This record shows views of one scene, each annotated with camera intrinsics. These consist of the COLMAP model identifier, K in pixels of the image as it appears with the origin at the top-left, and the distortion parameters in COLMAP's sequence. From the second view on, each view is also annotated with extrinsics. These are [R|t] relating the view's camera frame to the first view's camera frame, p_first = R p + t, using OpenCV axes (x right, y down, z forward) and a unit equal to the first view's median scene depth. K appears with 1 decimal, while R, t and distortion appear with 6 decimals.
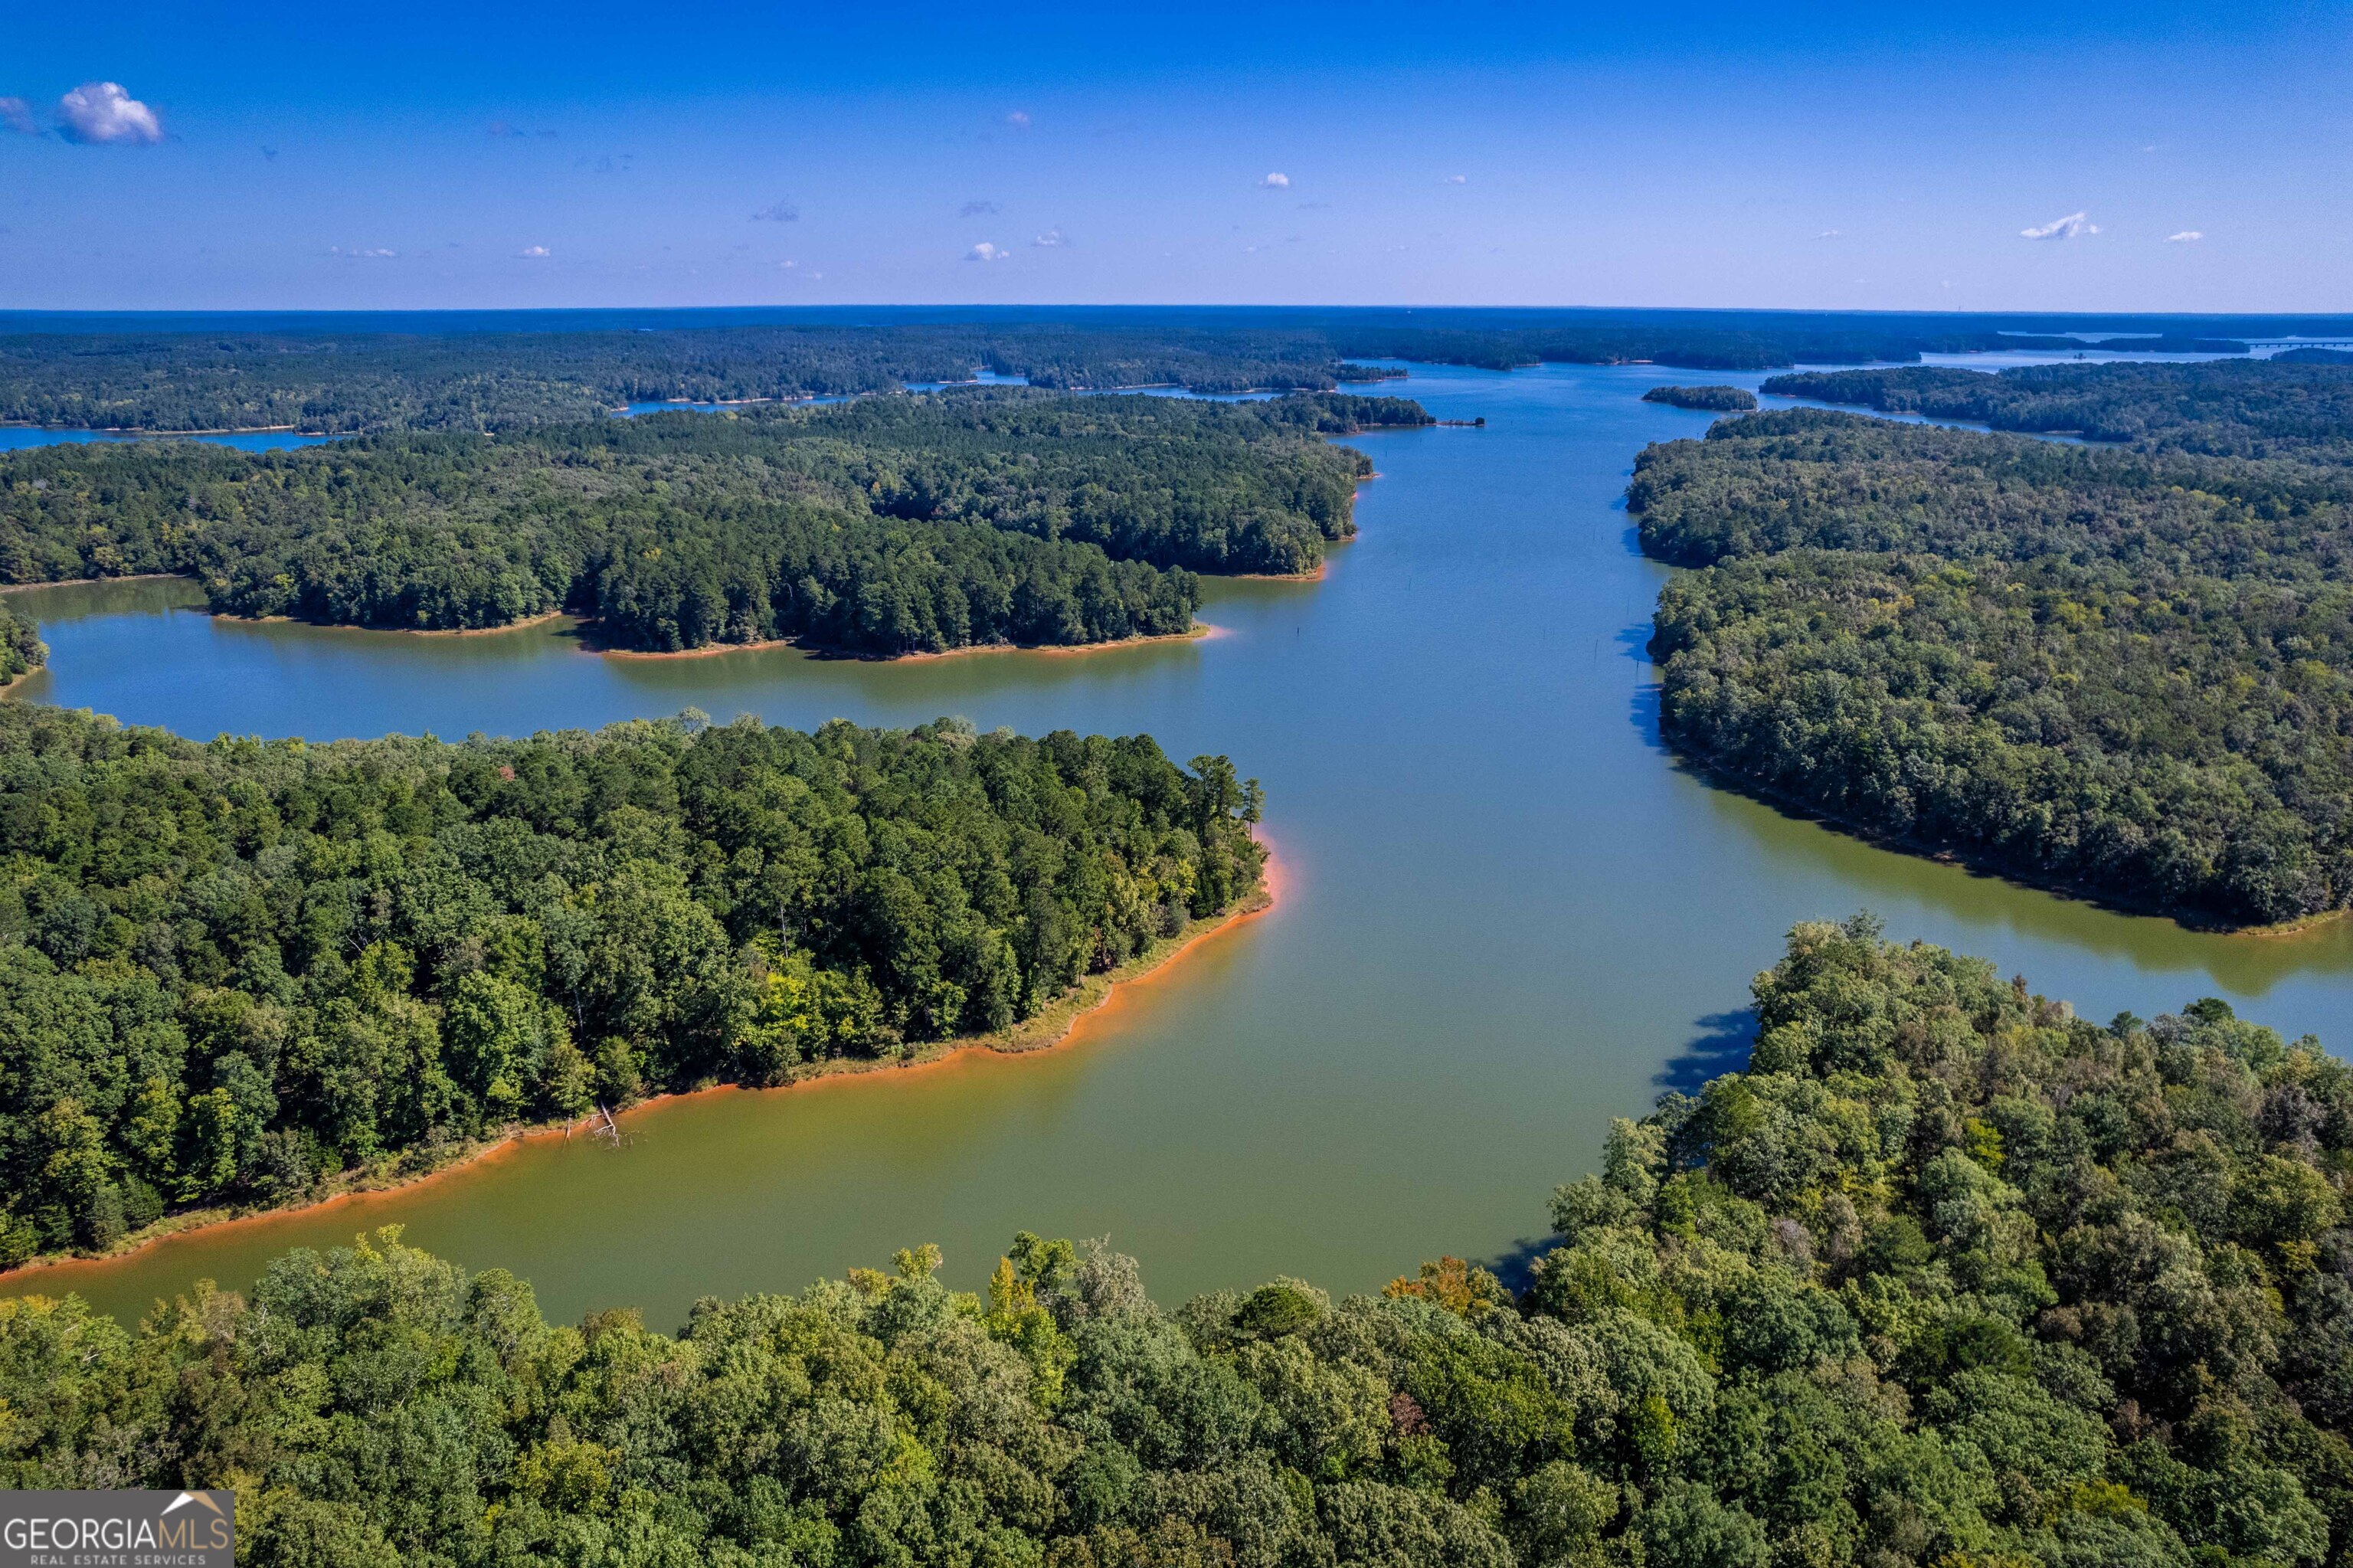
lens RADIAL K [[1493.2, 0, 1165.1], [0, 1493.2, 763.6], [0, 0, 1]] dist [-0.056810, 0.022802]
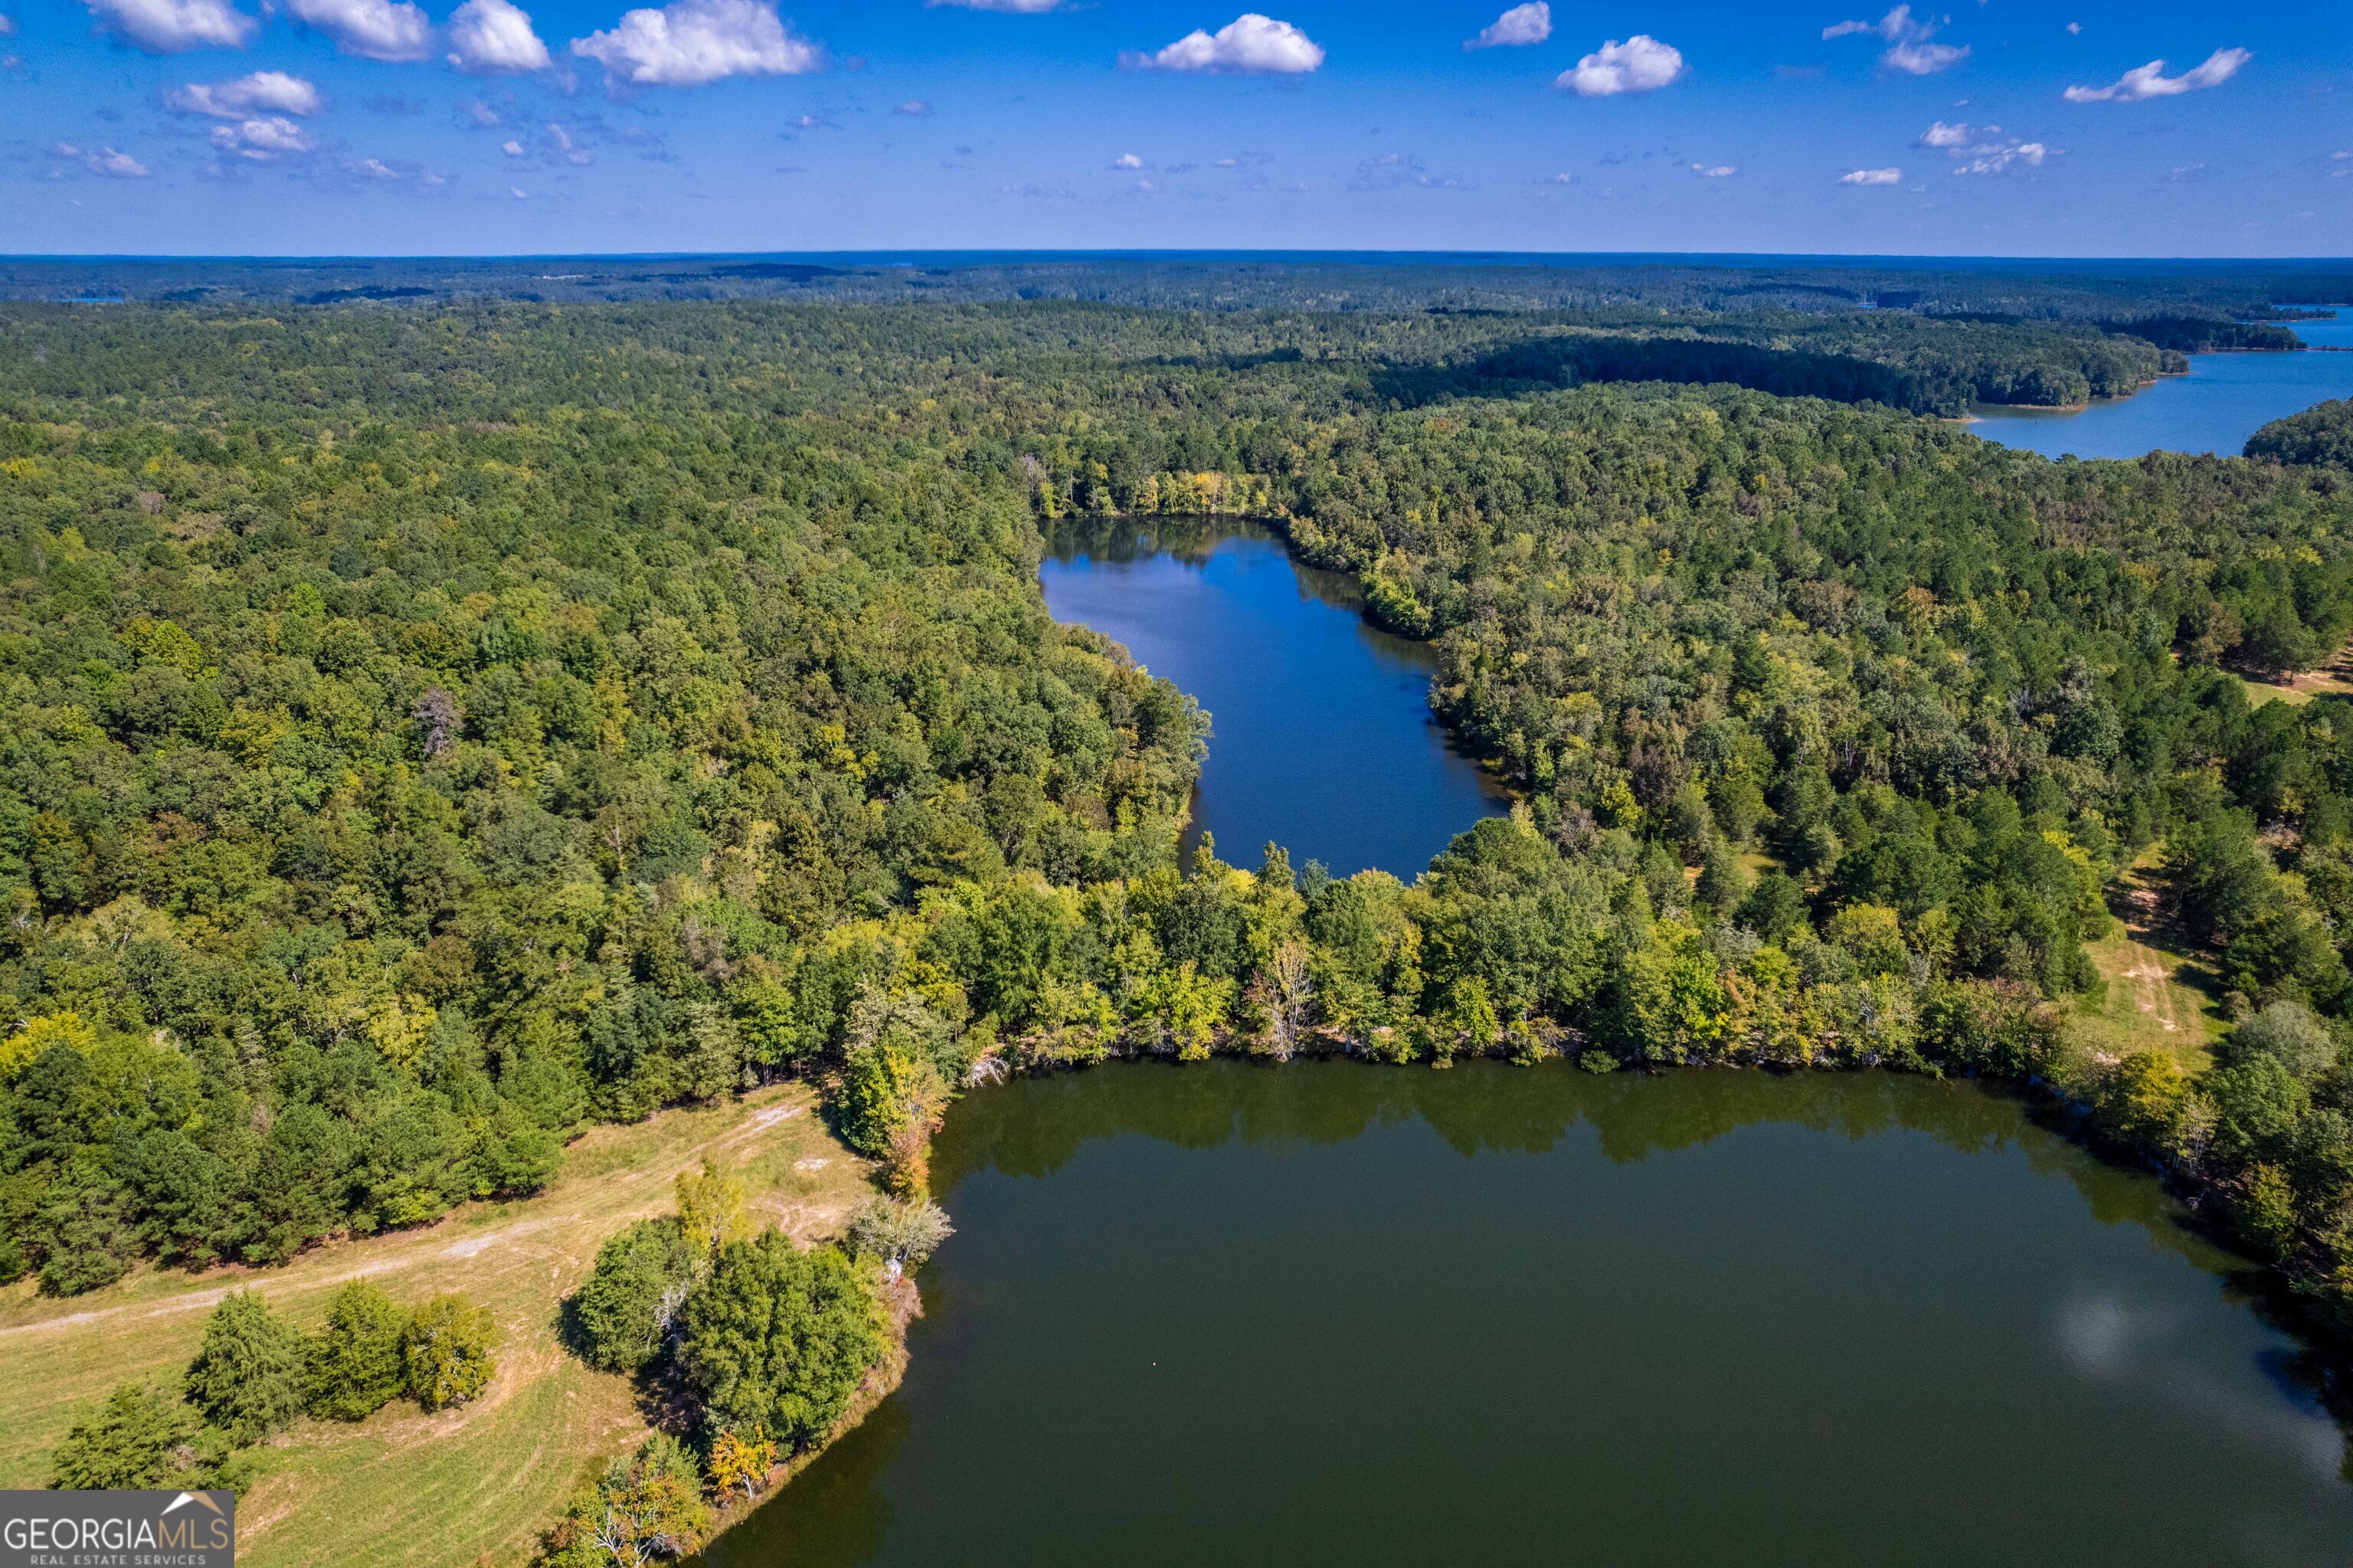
lens RADIAL K [[1493.2, 0, 1165.1], [0, 1493.2, 763.6], [0, 0, 1]] dist [-0.056810, 0.022802]
pose [[0.851429, 0.171024, -0.495801, 0.135993], [-0.154941, 0.985167, 0.073751, 0.308606], [0.501060, 0.014027, 0.865299, -0.861366]]
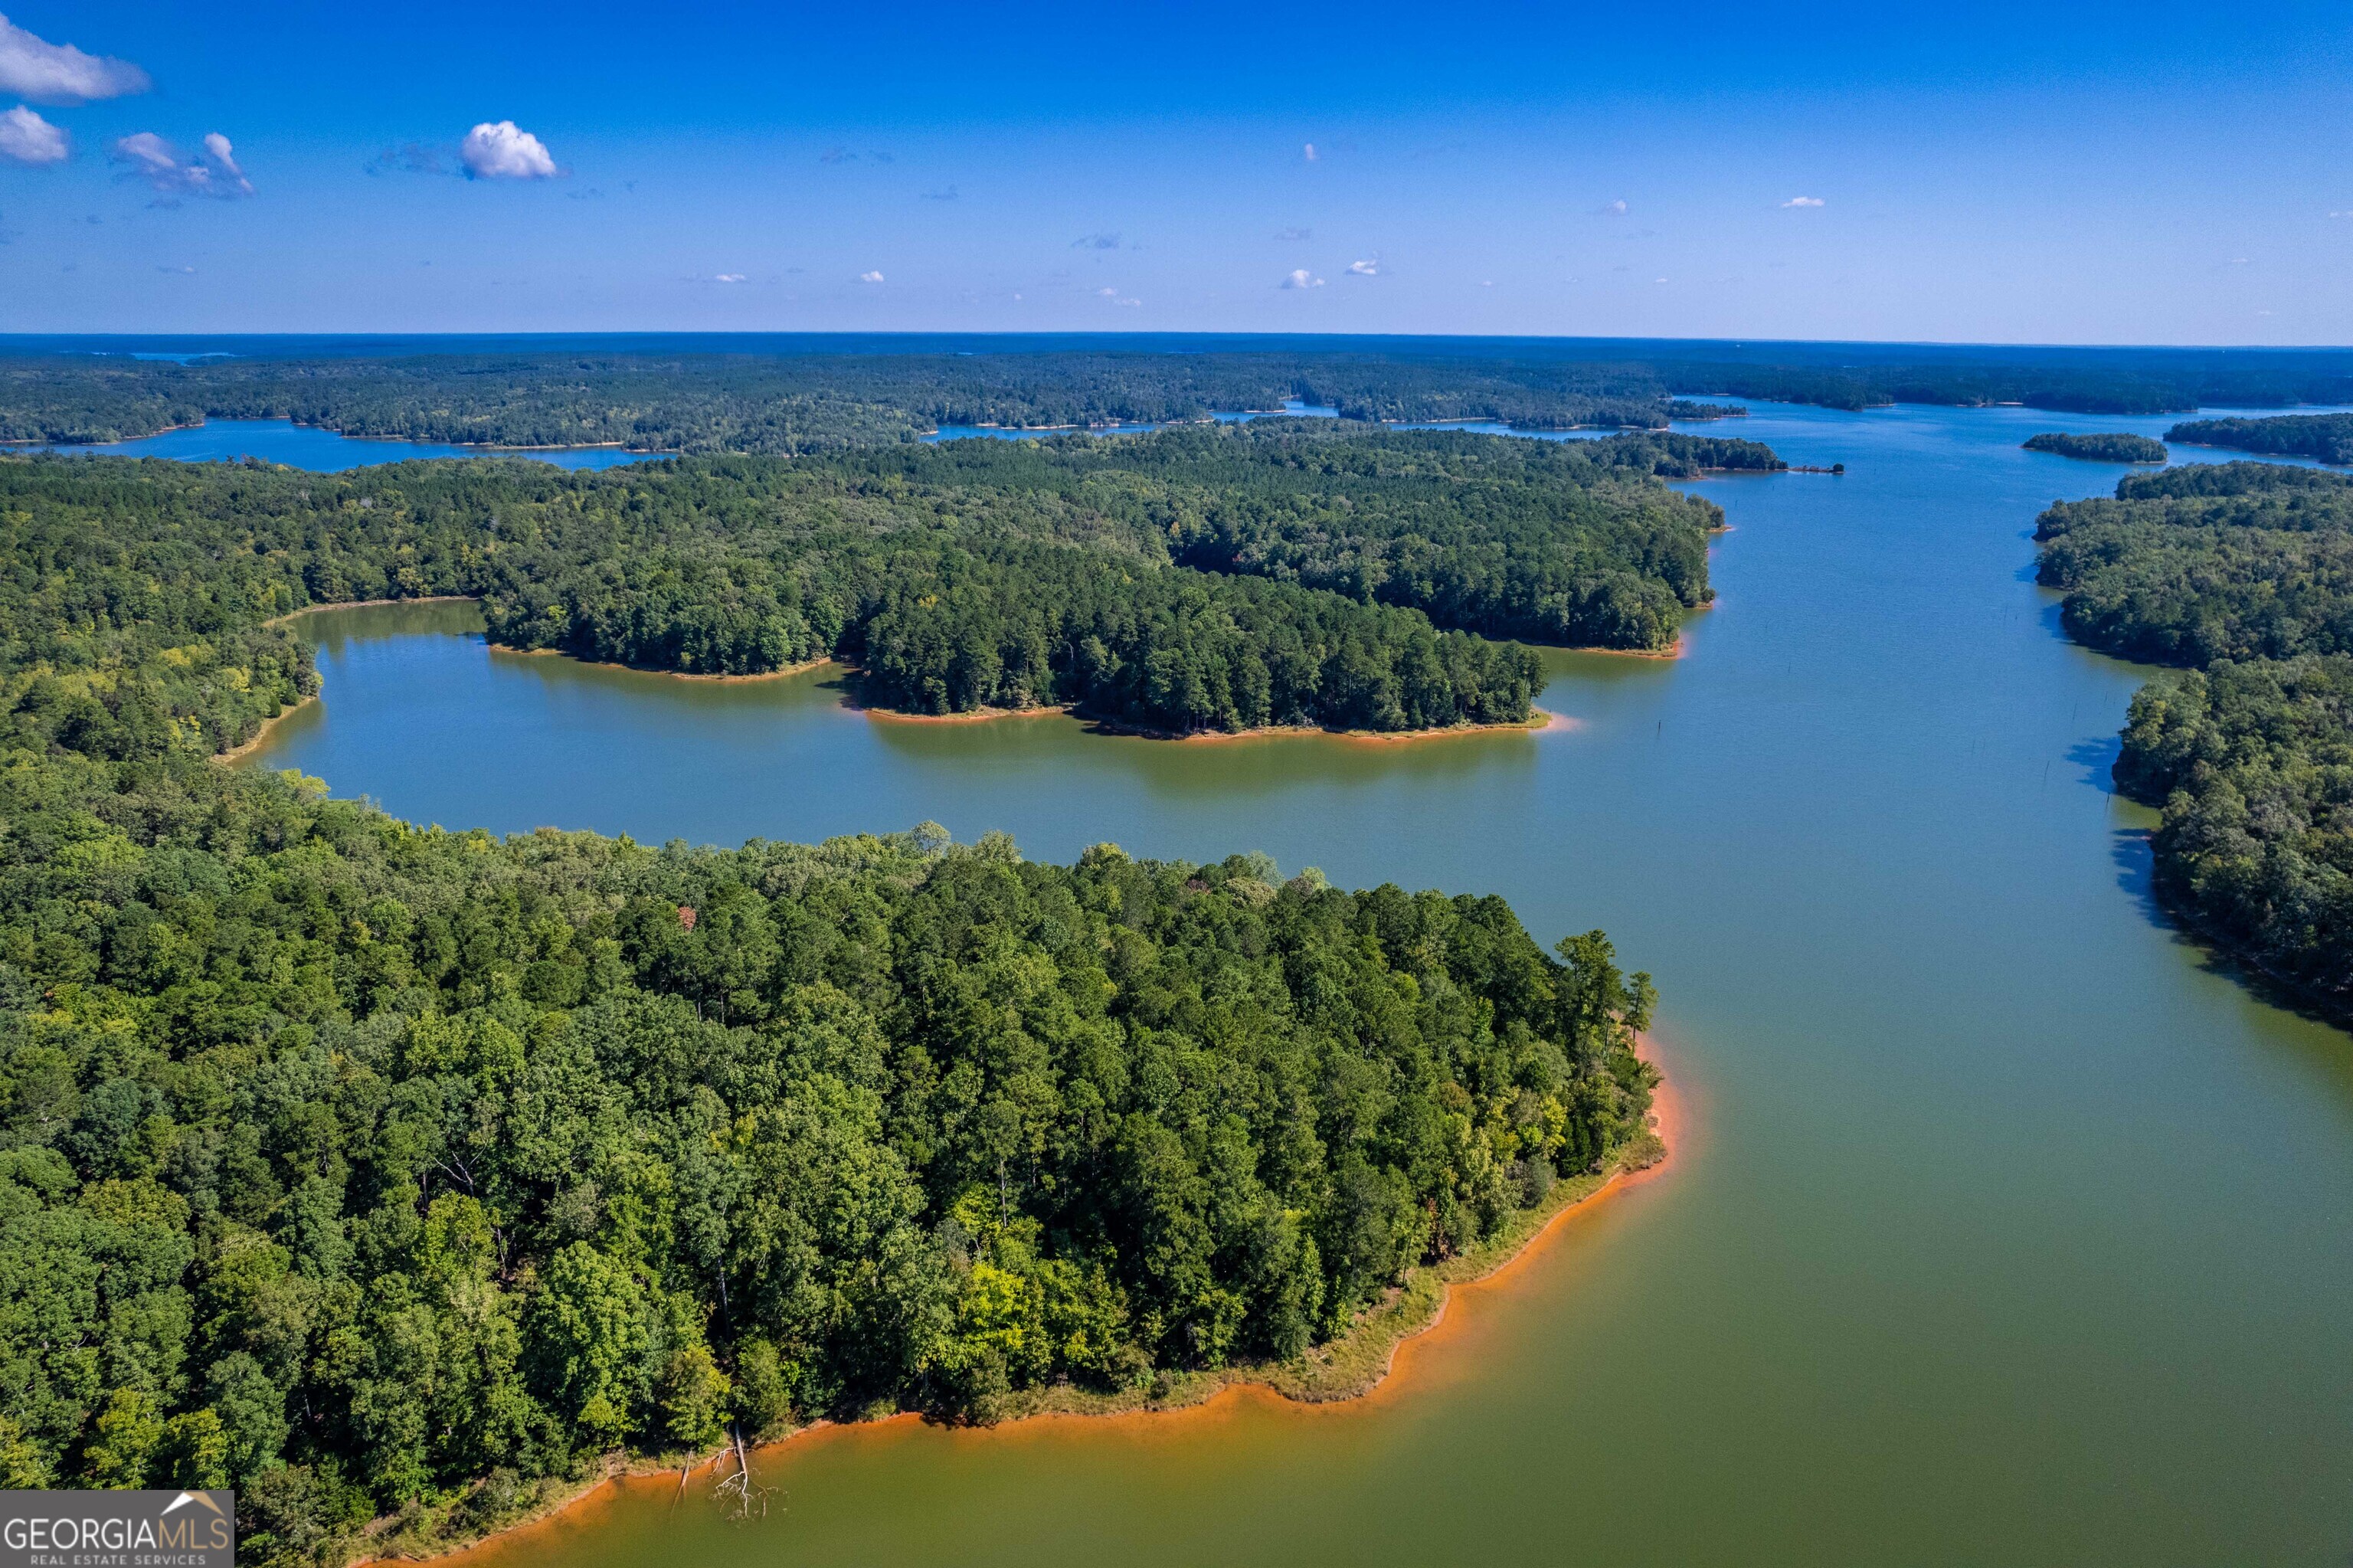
lens RADIAL K [[1493.2, 0, 1165.1], [0, 1493.2, 763.6], [0, 0, 1]] dist [-0.056810, 0.022802]
pose [[0.980217, 0.059165, -0.188878, -0.024052], [-0.062534, 0.997972, -0.011924, -0.040950], [0.187789, 0.023500, 0.981928, 0.132630]]
